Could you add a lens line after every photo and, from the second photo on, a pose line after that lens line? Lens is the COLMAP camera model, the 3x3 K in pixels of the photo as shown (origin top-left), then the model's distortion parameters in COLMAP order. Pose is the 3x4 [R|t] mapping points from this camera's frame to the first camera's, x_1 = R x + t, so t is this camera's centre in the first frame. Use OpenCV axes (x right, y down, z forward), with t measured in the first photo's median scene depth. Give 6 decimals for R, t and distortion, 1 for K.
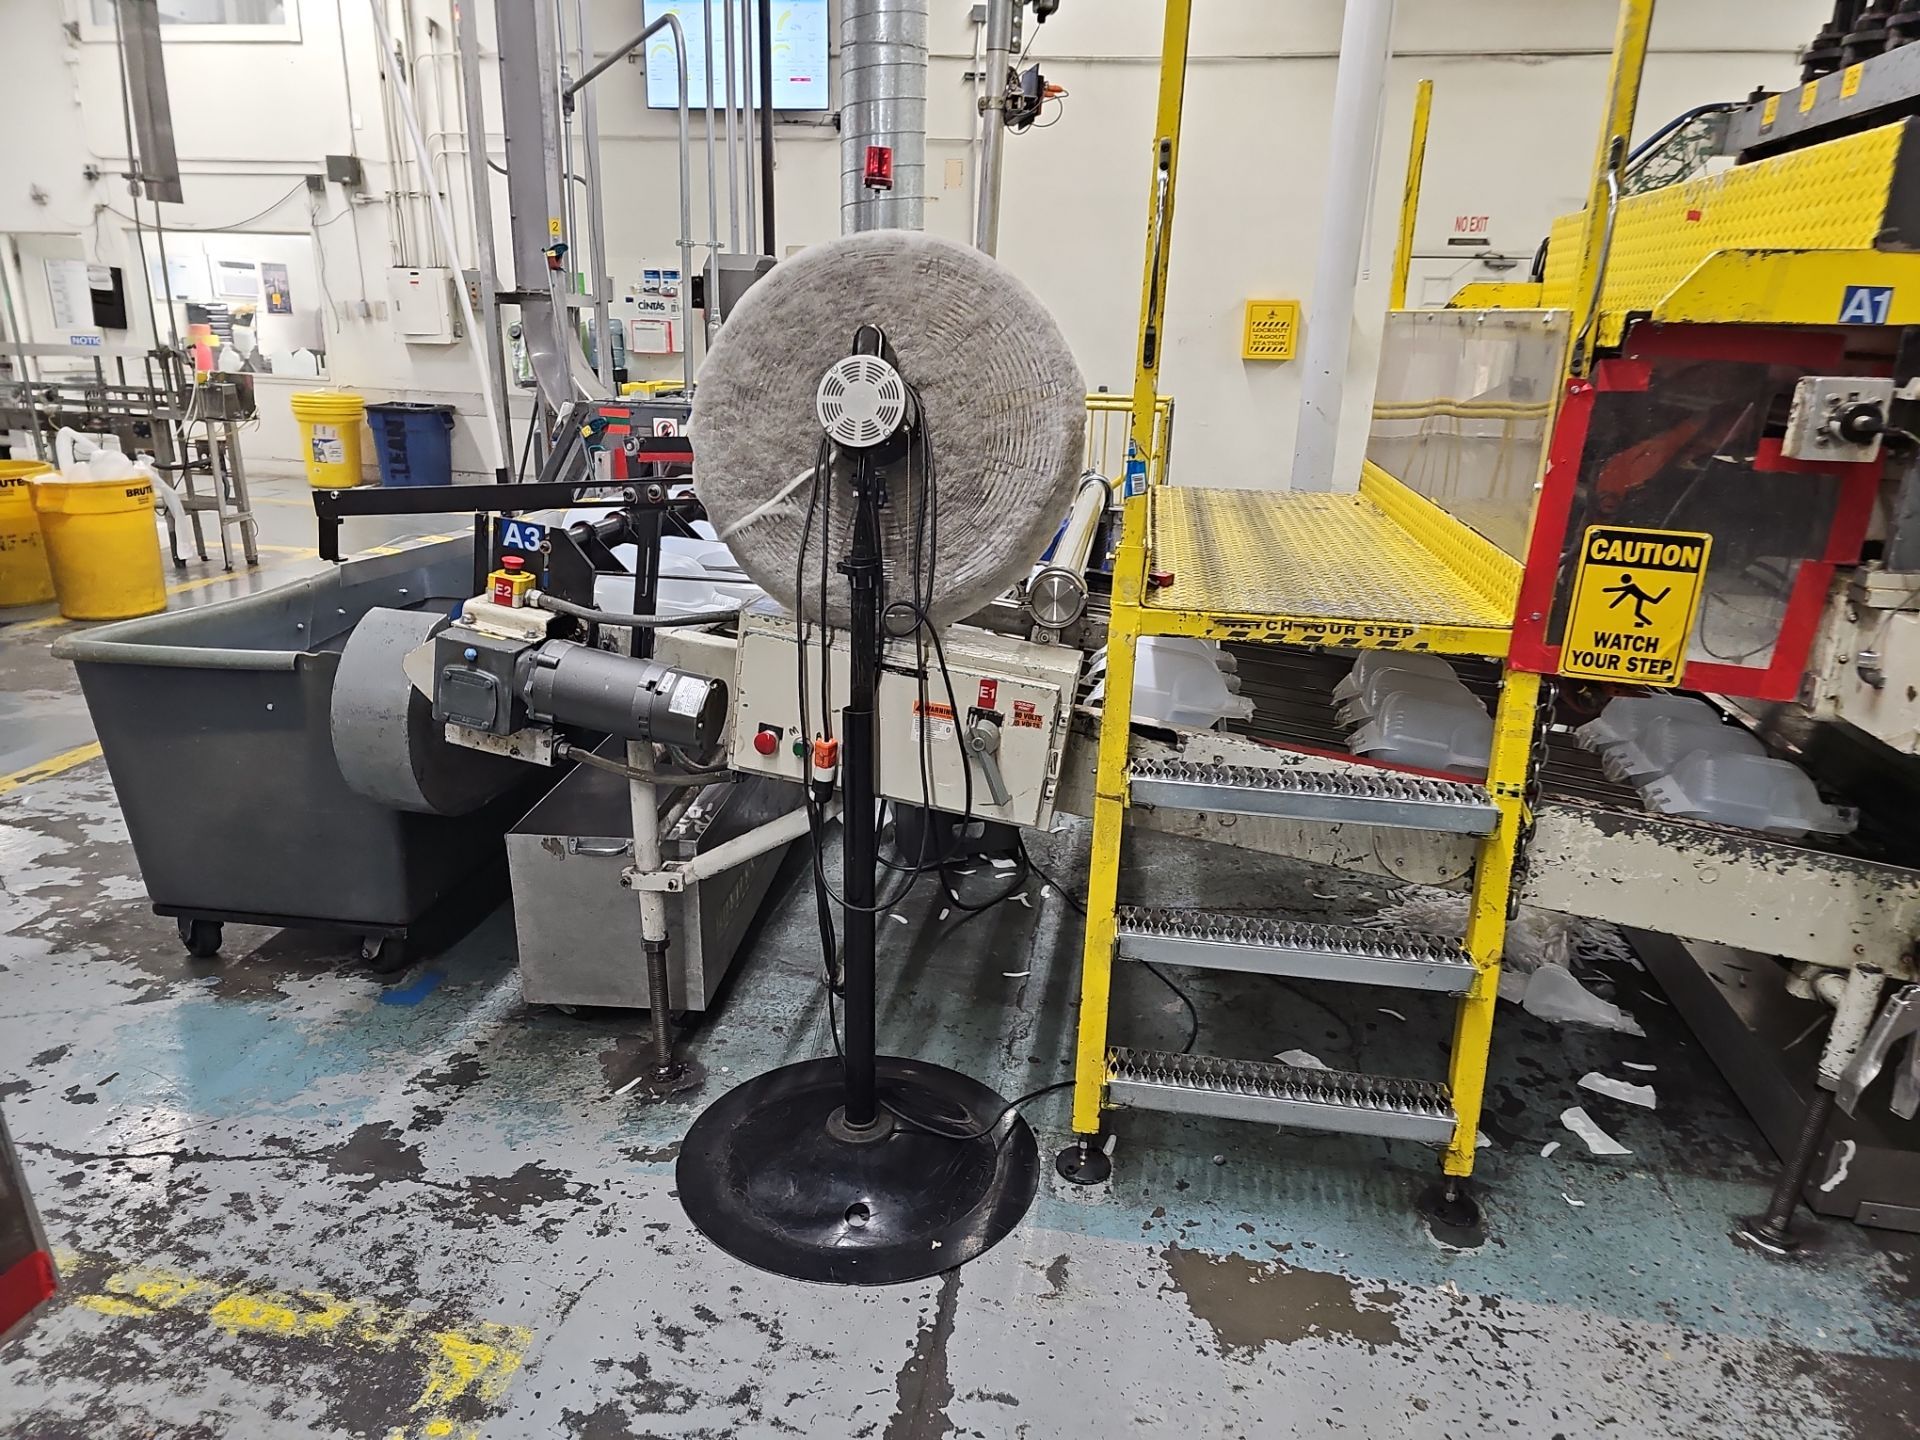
lens RADIAL K [[1260.4, 0, 956.4], [0, 1260.4, 743.4], [0, 0, 1]] dist [0.048989, -0.046078]
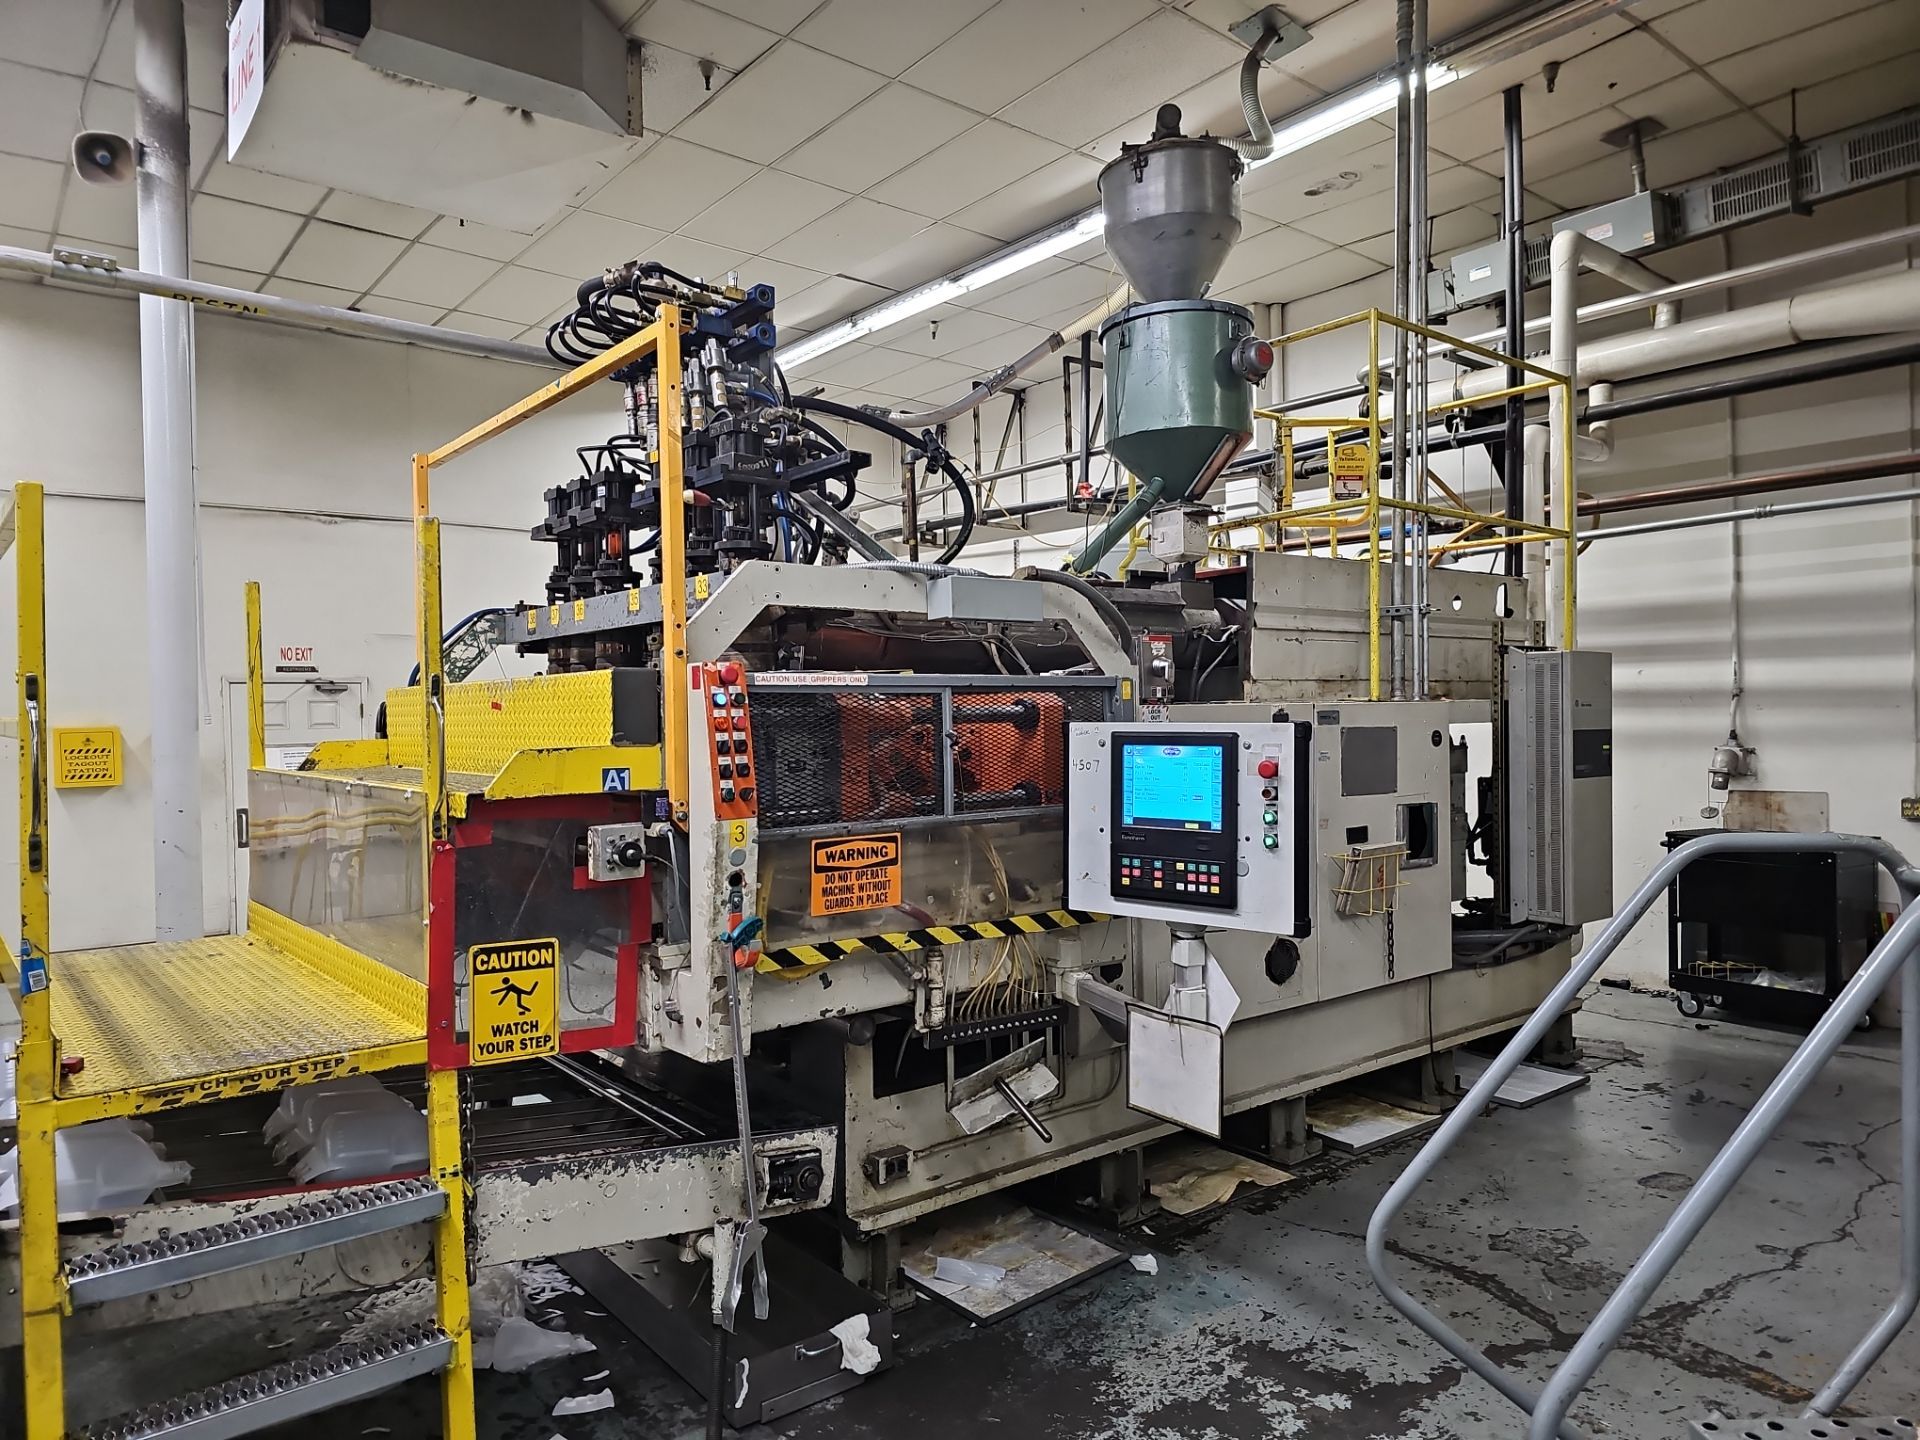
lens RADIAL K [[1274.9, 0, 971.7], [0, 1274.9, 722.2], [0, 0, 1]] dist [0.043555, -0.032092]
pose [[0.659905, -0.045243, 0.749986, -0.126968], [0.270560, 0.945531, -0.181023, -0.011246], [-0.700945, 0.322374, 0.636201, -0.244498]]
